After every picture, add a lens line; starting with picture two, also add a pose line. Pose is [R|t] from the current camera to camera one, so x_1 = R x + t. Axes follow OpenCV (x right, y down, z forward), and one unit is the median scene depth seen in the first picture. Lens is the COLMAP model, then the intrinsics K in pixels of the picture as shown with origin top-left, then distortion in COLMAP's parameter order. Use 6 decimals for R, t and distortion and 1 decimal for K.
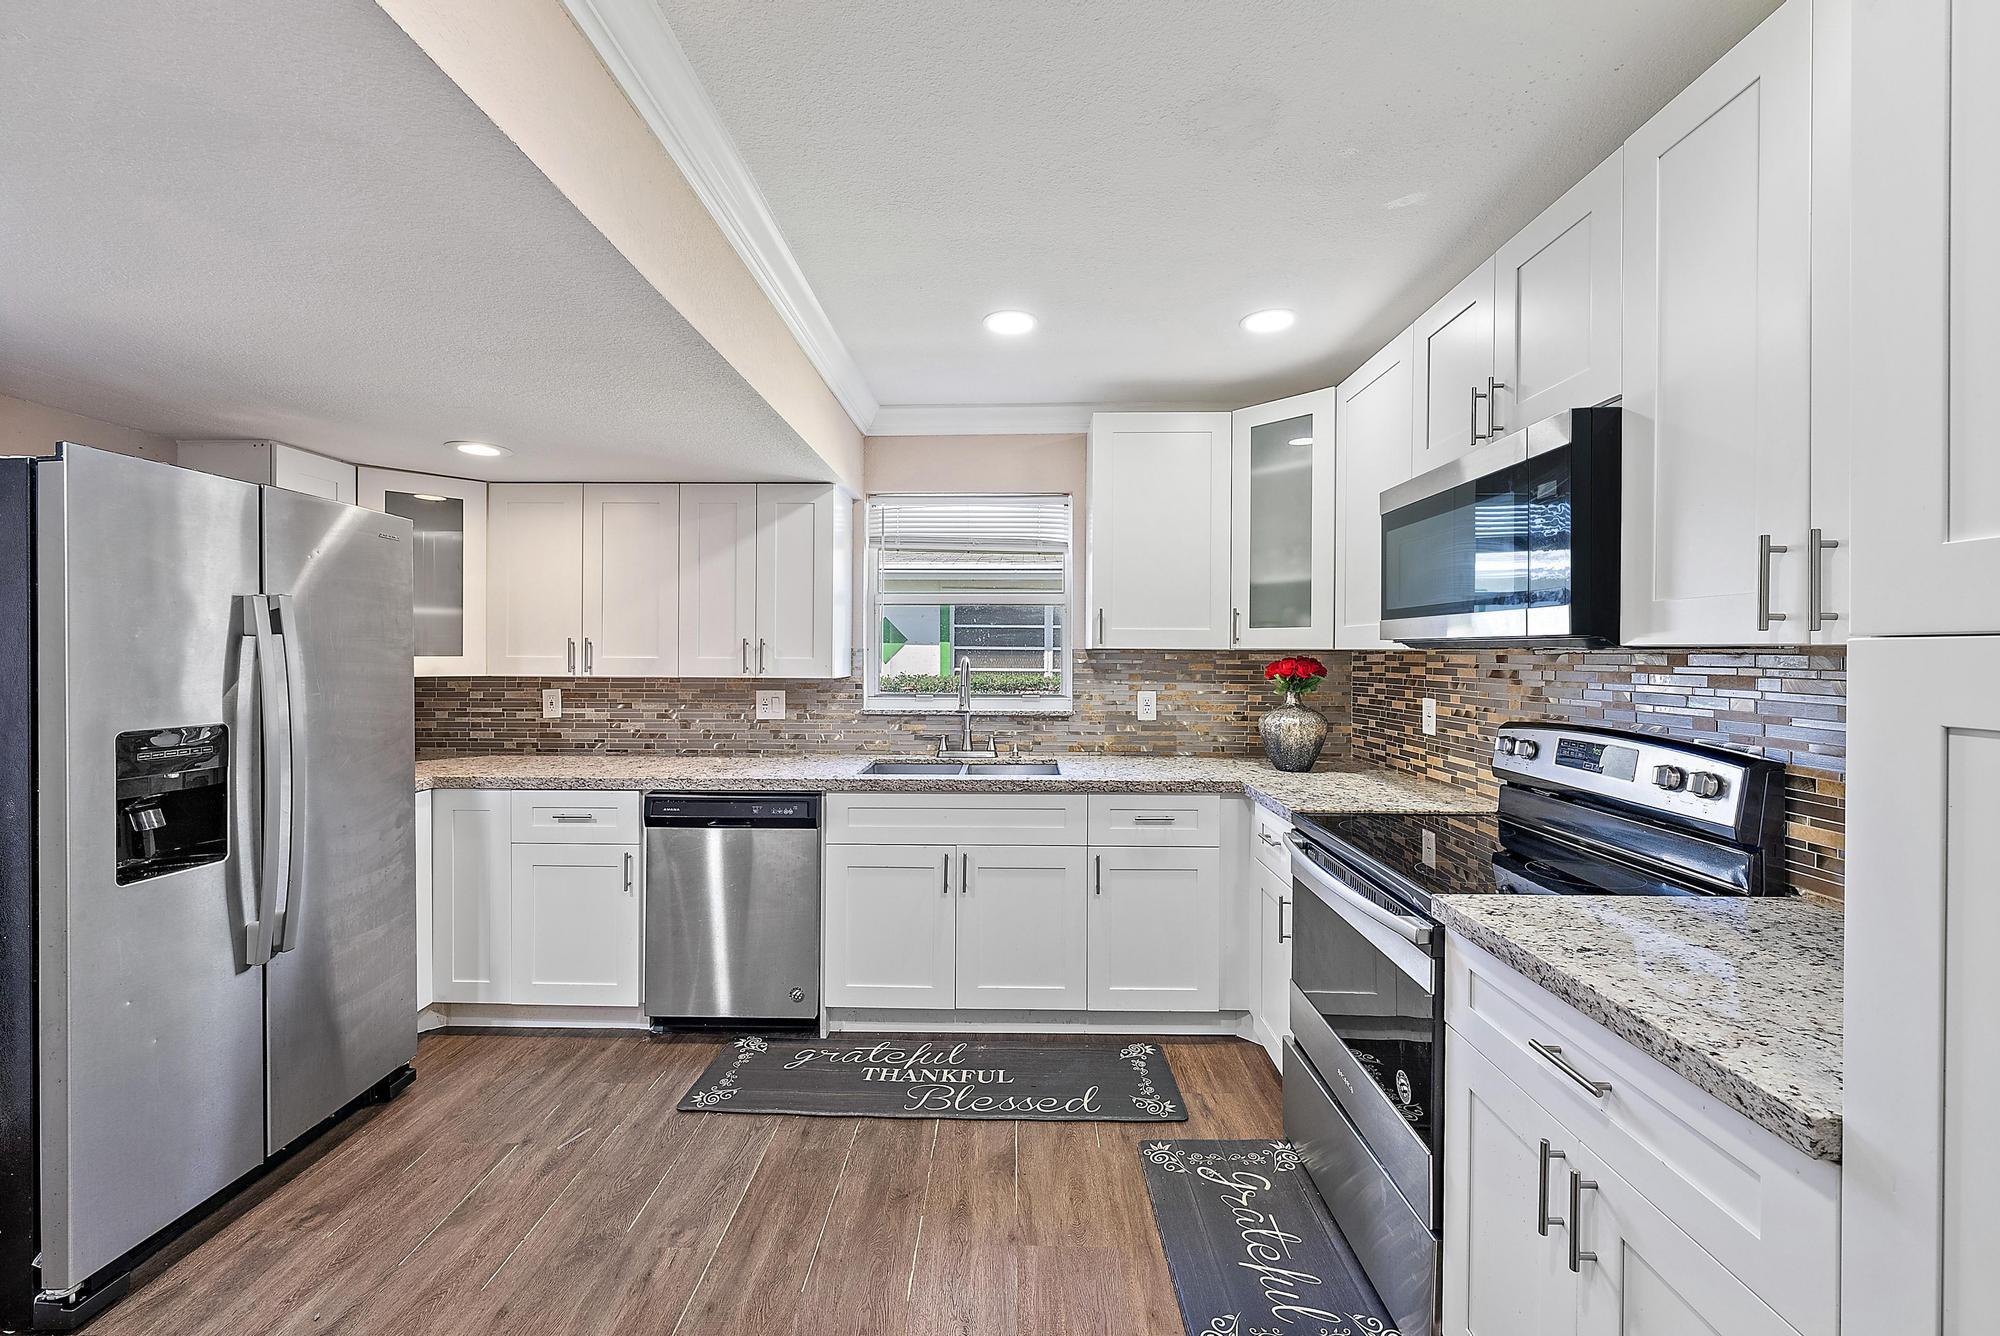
lens RADIAL K [[795.2, 0, 1003.5], [0, 795.2, 655.6], [0, 0, 1]] dist [0.005736, -0.000557]
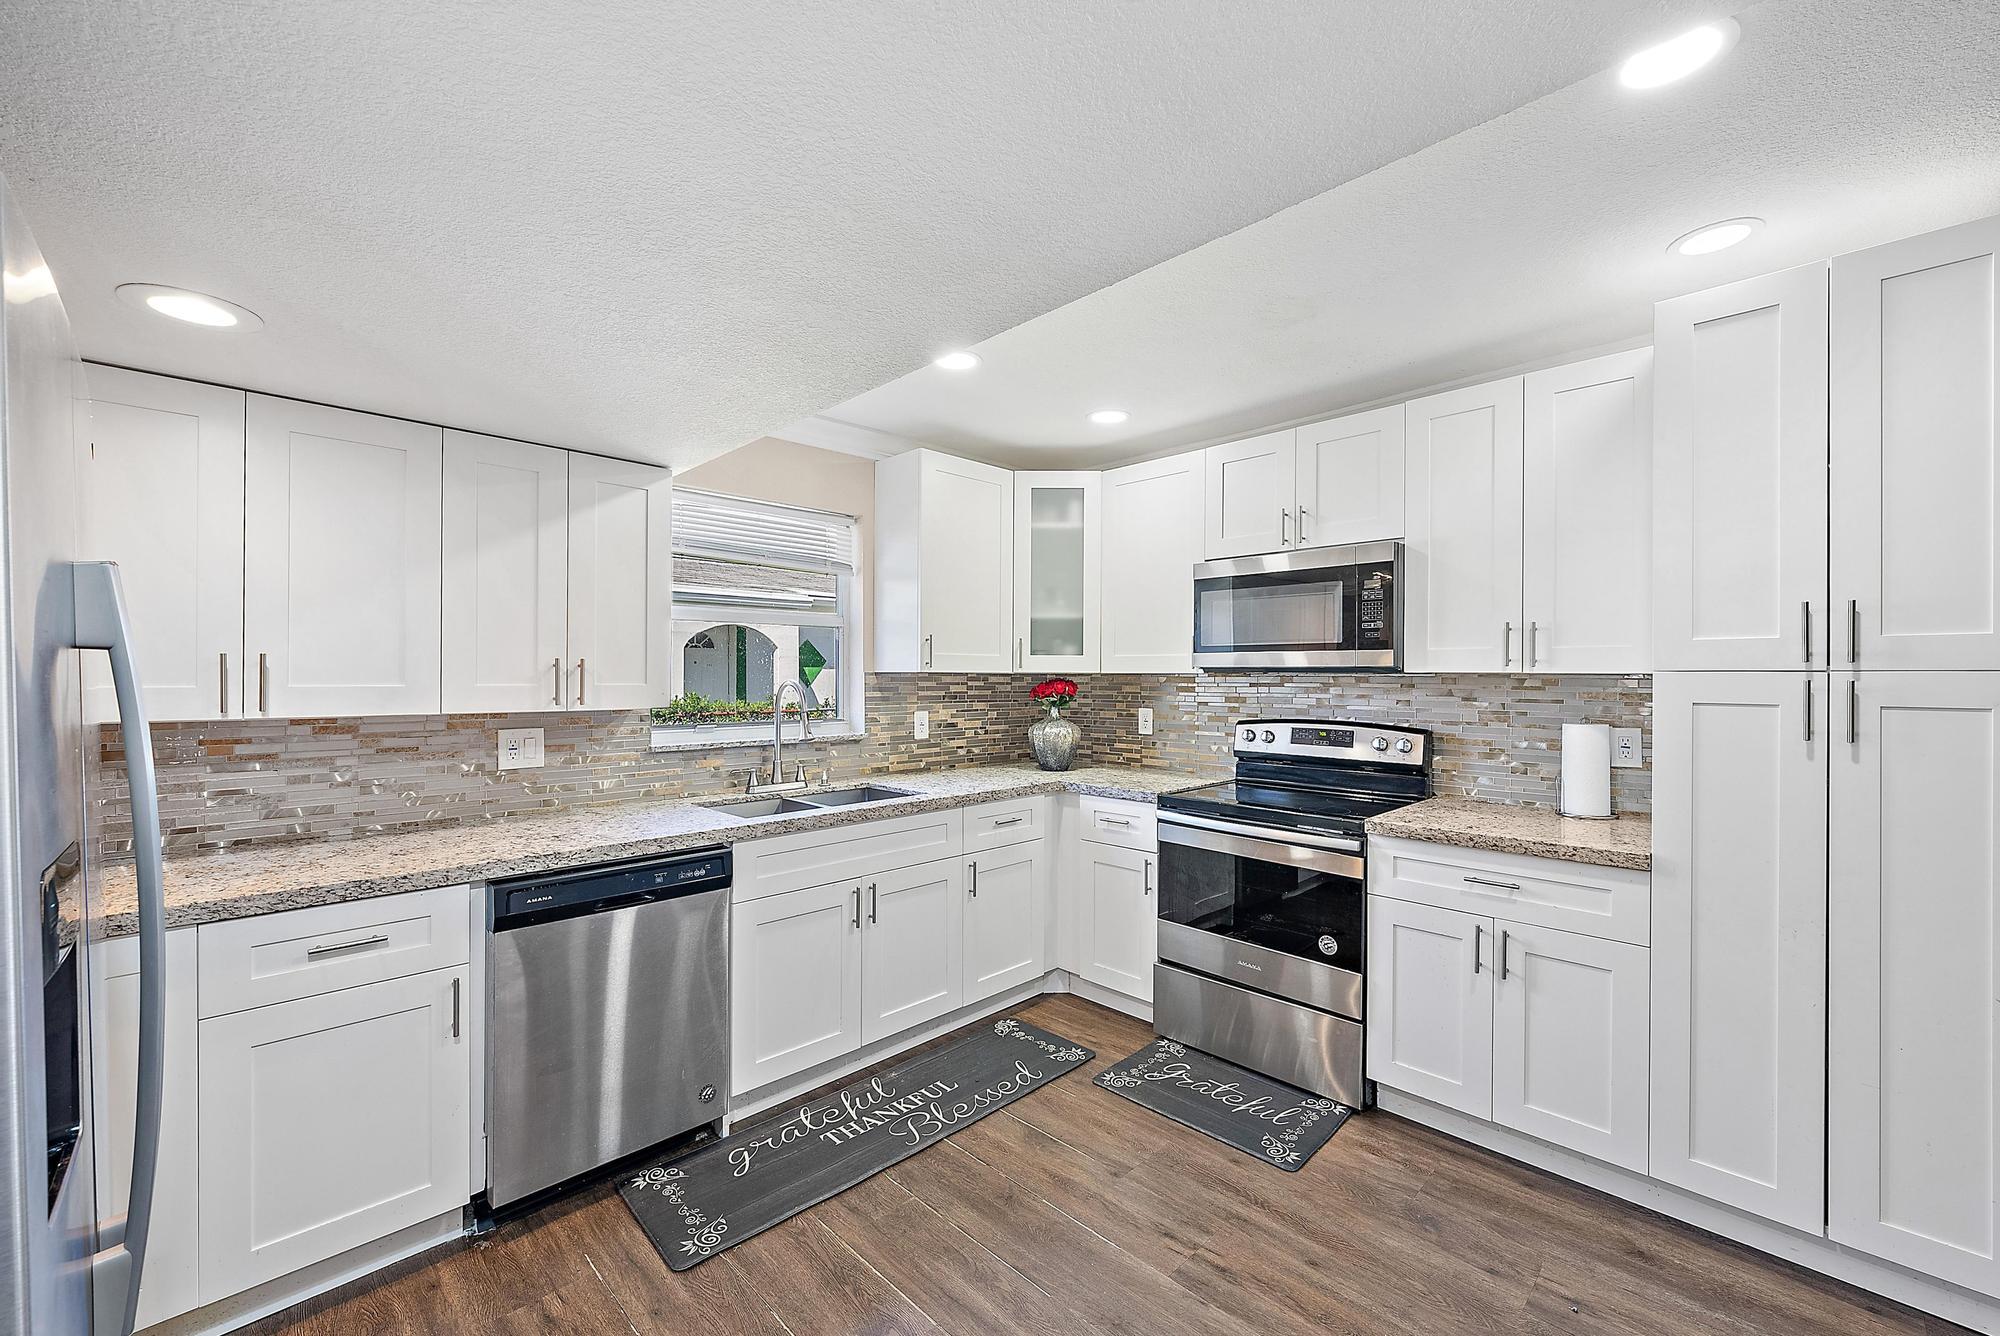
lens RADIAL K [[795.2, 0, 1040.9], [0, 795.2, 683.2], [0, 0, 1]] dist [0.005736, -0.000557]
pose [[0.683569, -0.008679, 0.729835, -0.615587], [0.003719, 0.999958, 0.008408, -0.002761], [-0.729877, -0.003033, 0.683572, 0.187157]]
